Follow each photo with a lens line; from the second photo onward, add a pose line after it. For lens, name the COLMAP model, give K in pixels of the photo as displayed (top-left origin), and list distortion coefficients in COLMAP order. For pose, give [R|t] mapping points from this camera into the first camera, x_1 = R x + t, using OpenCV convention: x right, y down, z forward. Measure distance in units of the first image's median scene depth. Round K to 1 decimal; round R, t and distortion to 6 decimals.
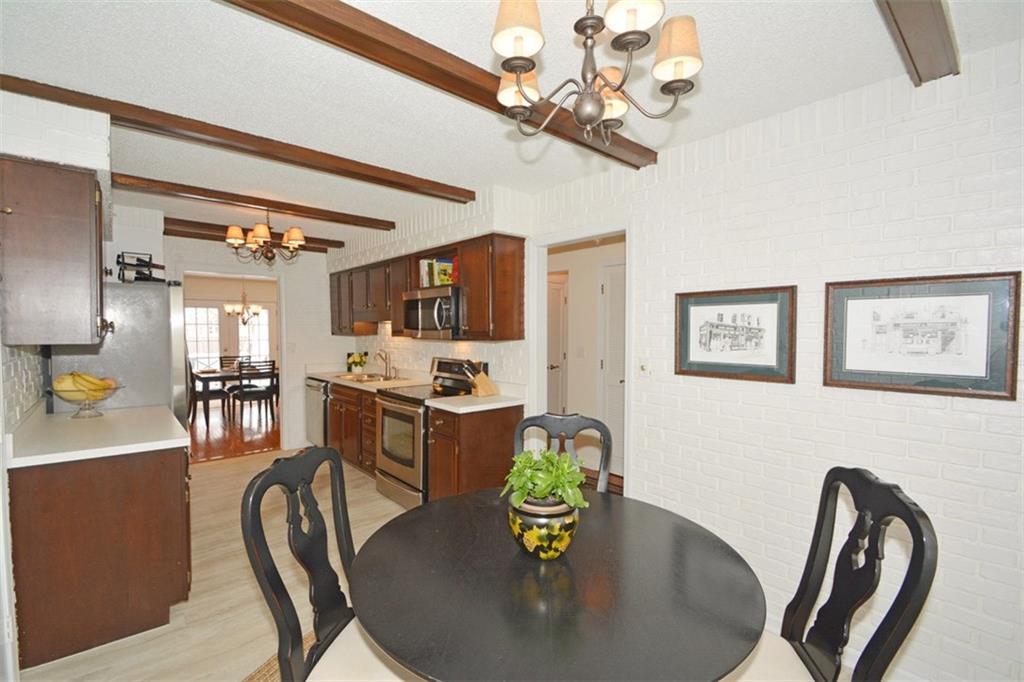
lens RADIAL K [[451.7, 0, 511.9], [0, 451.7, 346.8], [0, 0, 1]] dist [-0.009380, -0.001823]
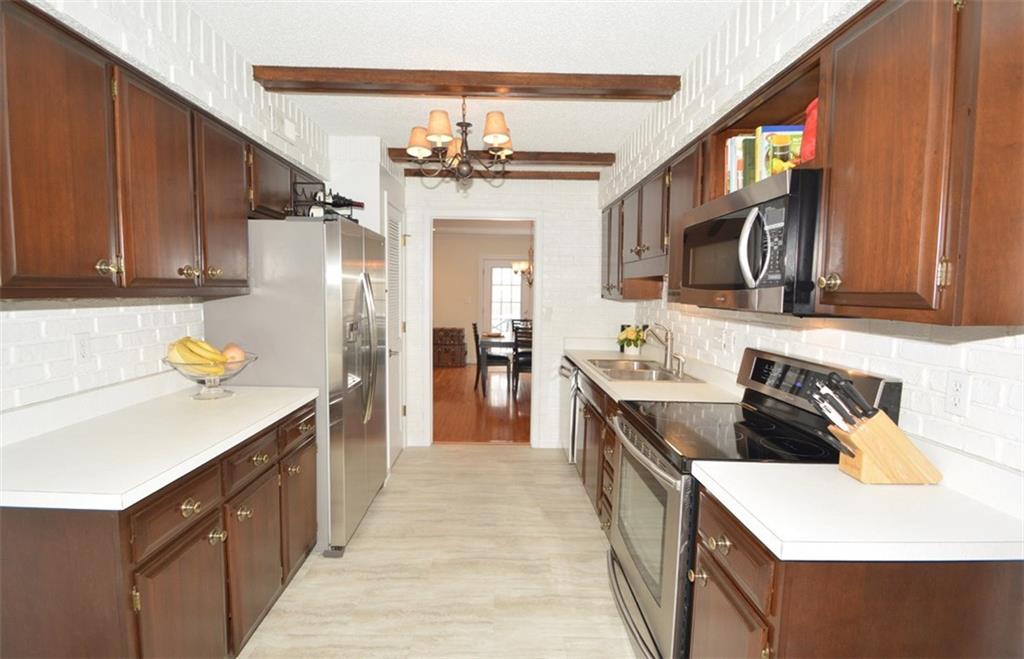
lens RADIAL K [[453.4, 0, 513.8], [0, 453.4, 332.4], [0, 0, 1]] dist [-0.005463, -0.000467]
pose [[0.752122, 0.067486, -0.655560, -0.049746], [-0.038194, 0.997535, 0.058870, -0.012874], [0.657916, -0.019239, 0.752845, 0.510393]]
